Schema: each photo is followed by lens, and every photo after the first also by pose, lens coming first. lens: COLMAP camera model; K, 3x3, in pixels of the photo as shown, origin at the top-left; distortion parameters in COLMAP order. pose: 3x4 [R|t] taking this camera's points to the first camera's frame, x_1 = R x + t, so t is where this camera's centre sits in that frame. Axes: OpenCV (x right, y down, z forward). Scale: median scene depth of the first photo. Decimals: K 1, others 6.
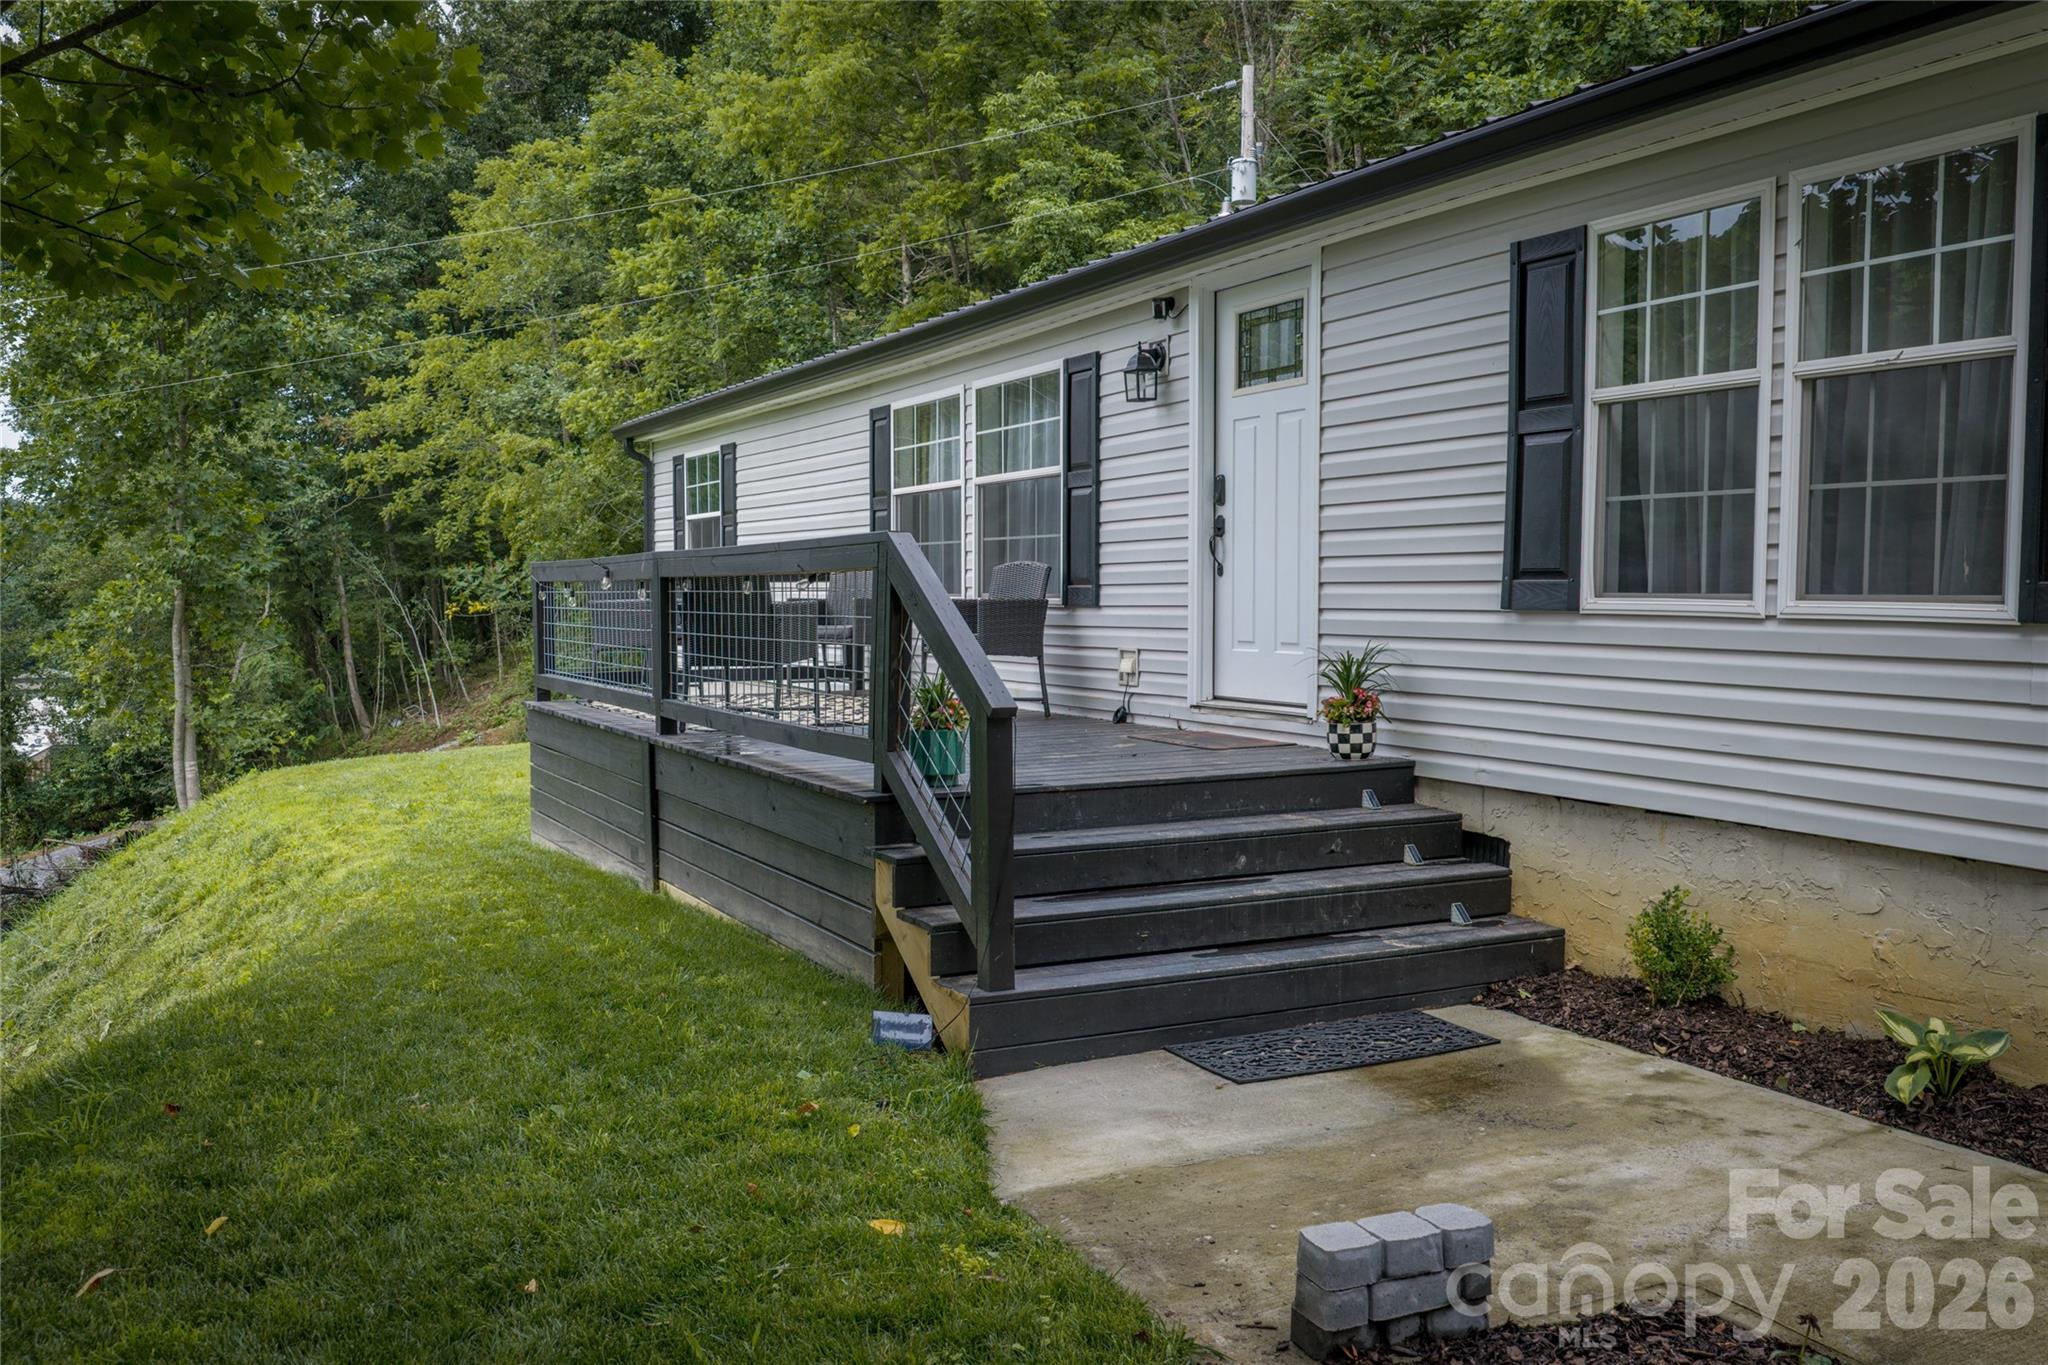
lens RADIAL K [[1699.2, 0, 1023.2], [0, 1699.2, 684.4], [0, 0, 1]] dist [0.020035, -0.029516]
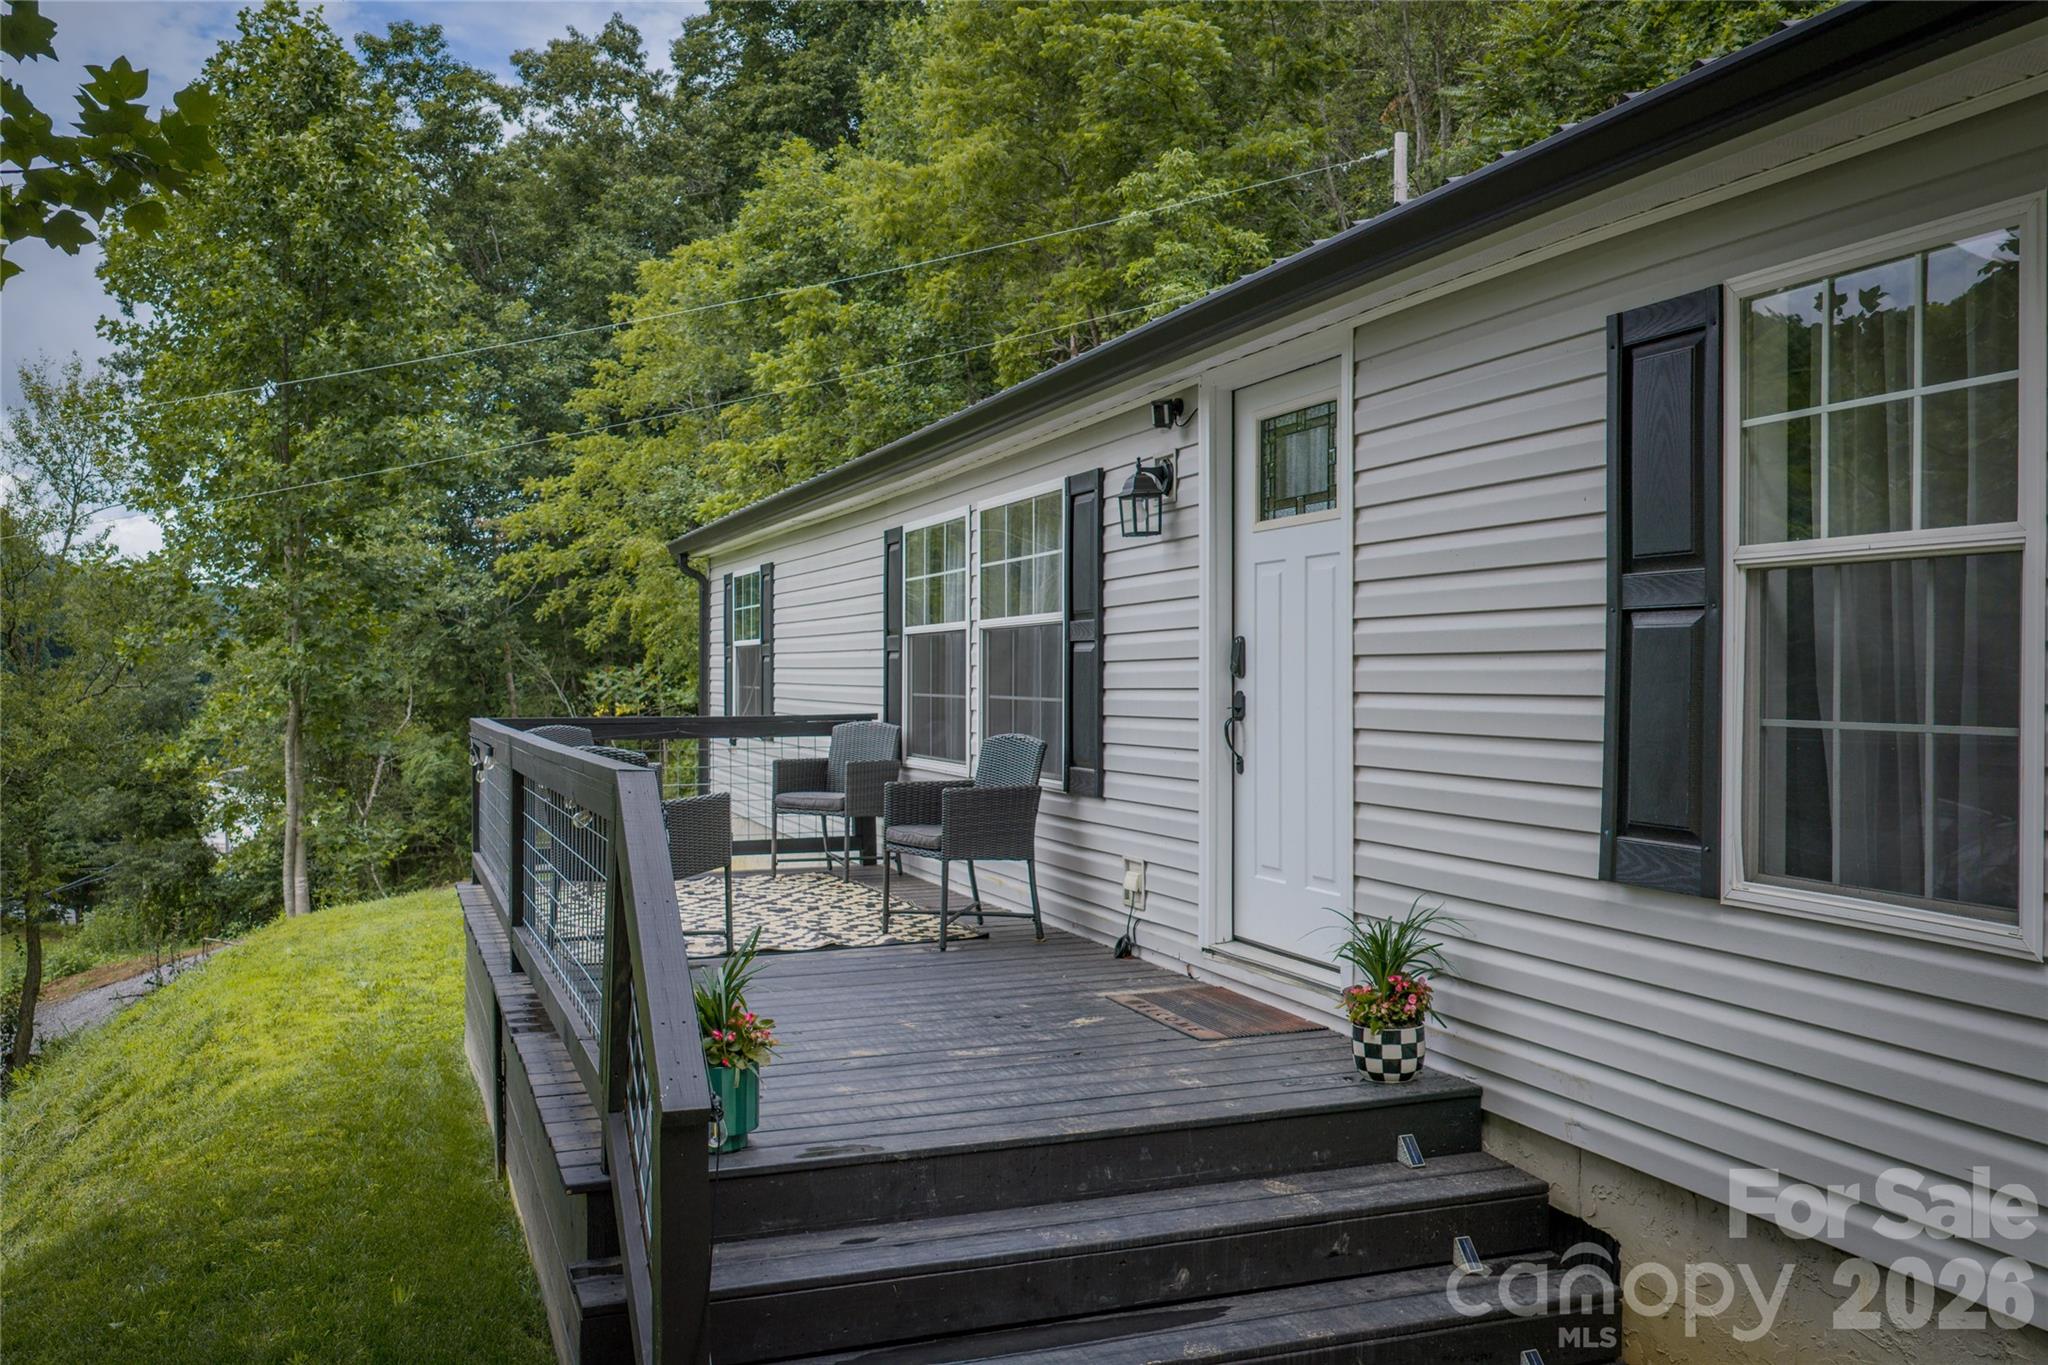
lens RADIAL K [[1699.2, 0, 1027.7], [0, 1699.2, 685.0], [0, 0, 1]] dist [0.020035, -0.029516]
pose [[0.993633, 0.001462, -0.112660, 0.106092], [-0.006985, 0.998792, -0.048644, -0.064841], [0.112453, 0.049121, 0.992442, 0.256296]]
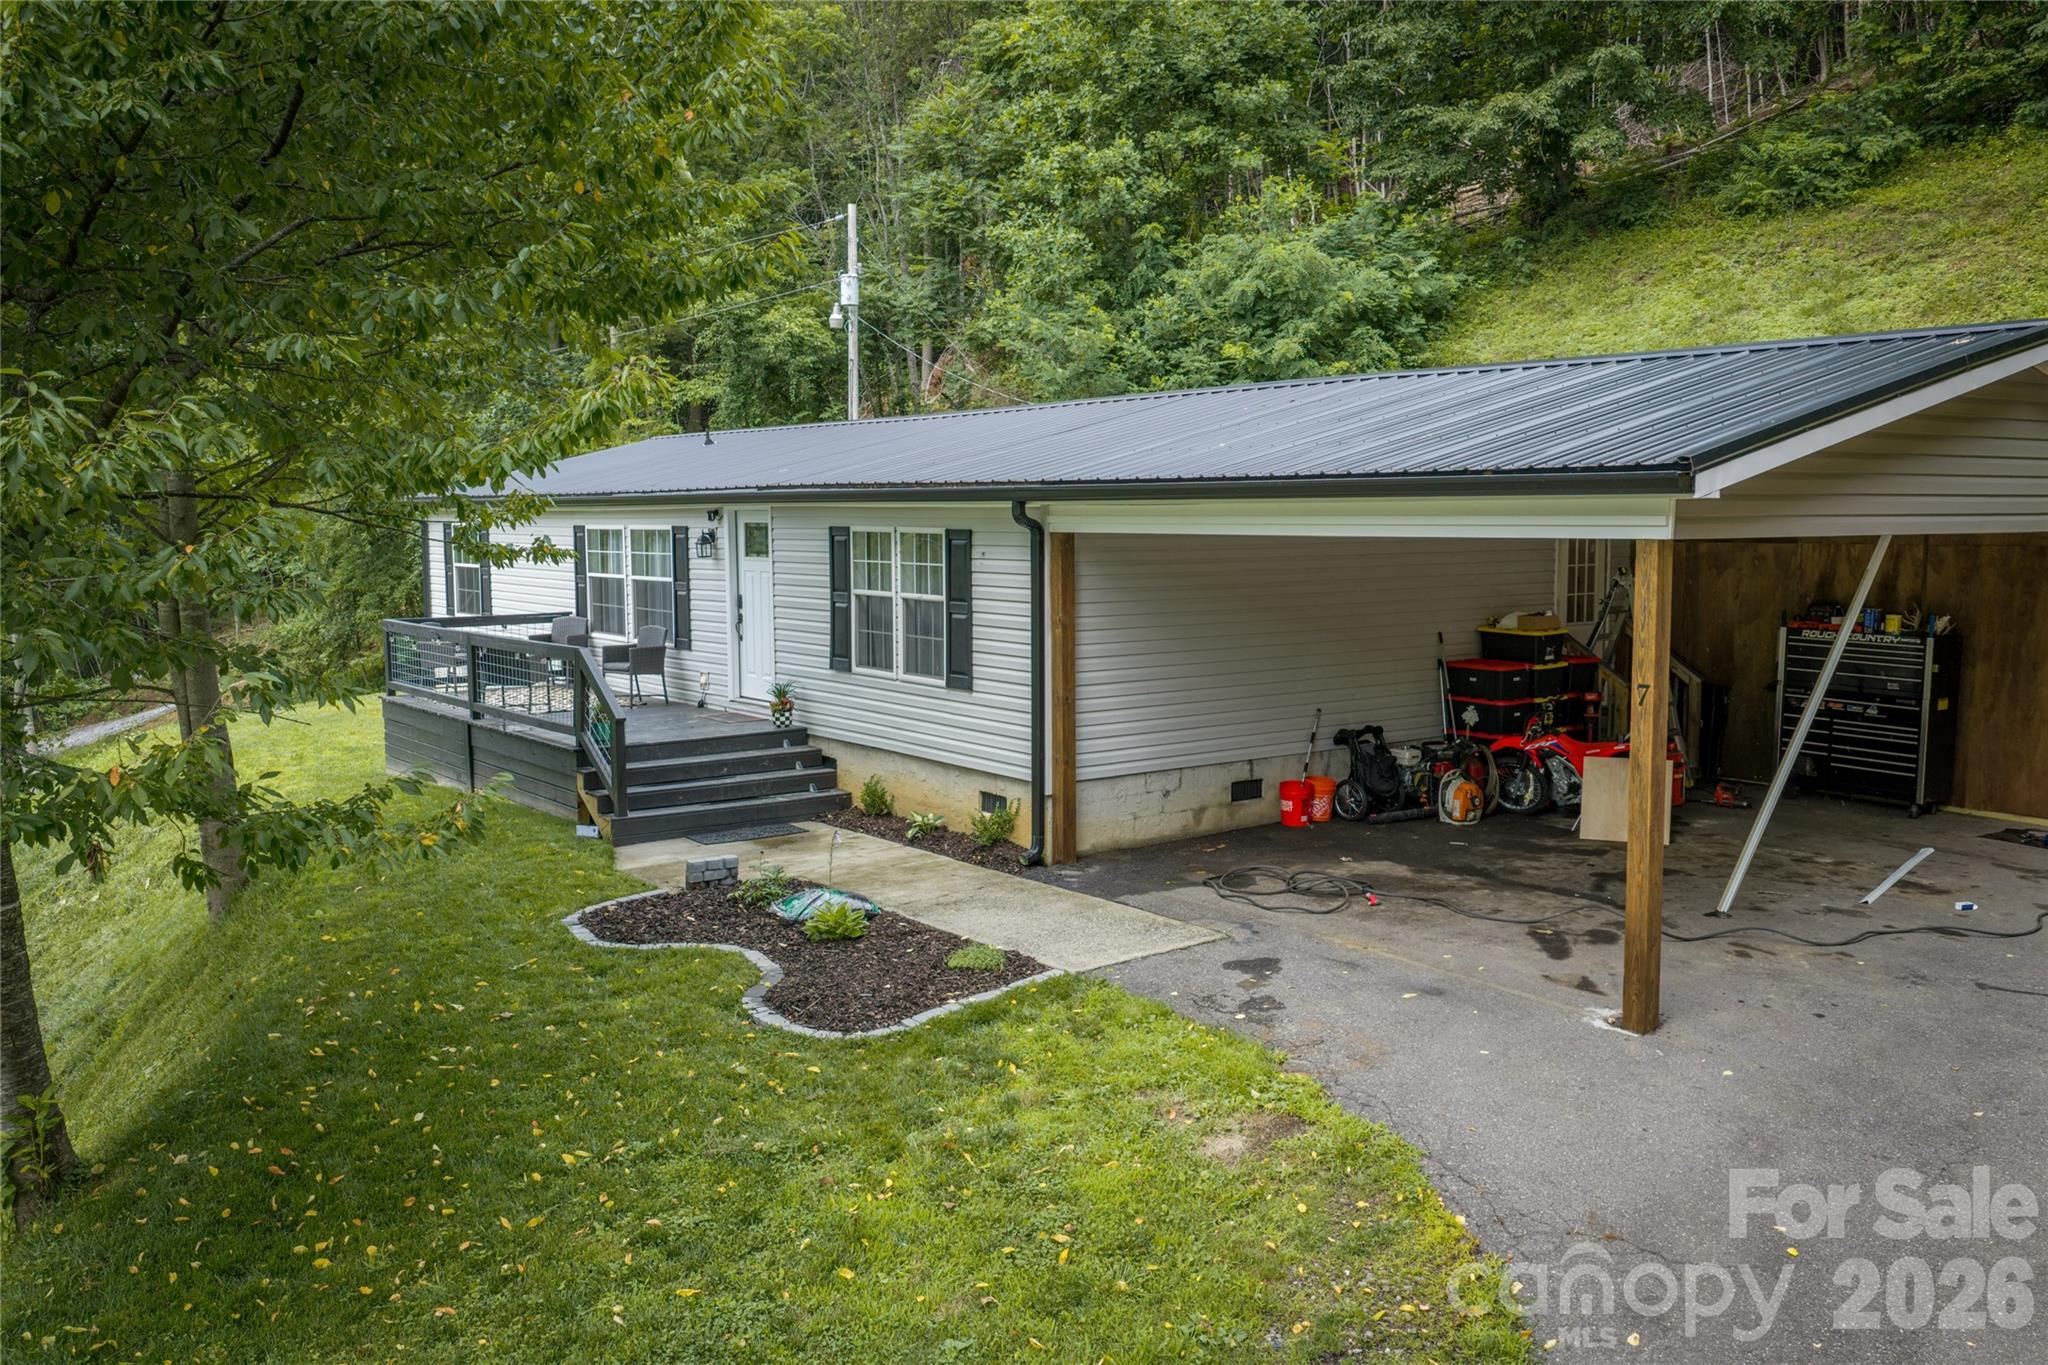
lens RADIAL K [[1699.2, 0, 1042.5], [0, 1699.2, 689.8], [0, 0, 1]] dist [0.020035, -0.029516]
pose [[0.985536, -0.020748, 0.168190, 0.127230], [0.012688, 0.998725, 0.048858, -0.101249], [-0.168989, -0.046017, 0.984543, -1.187769]]
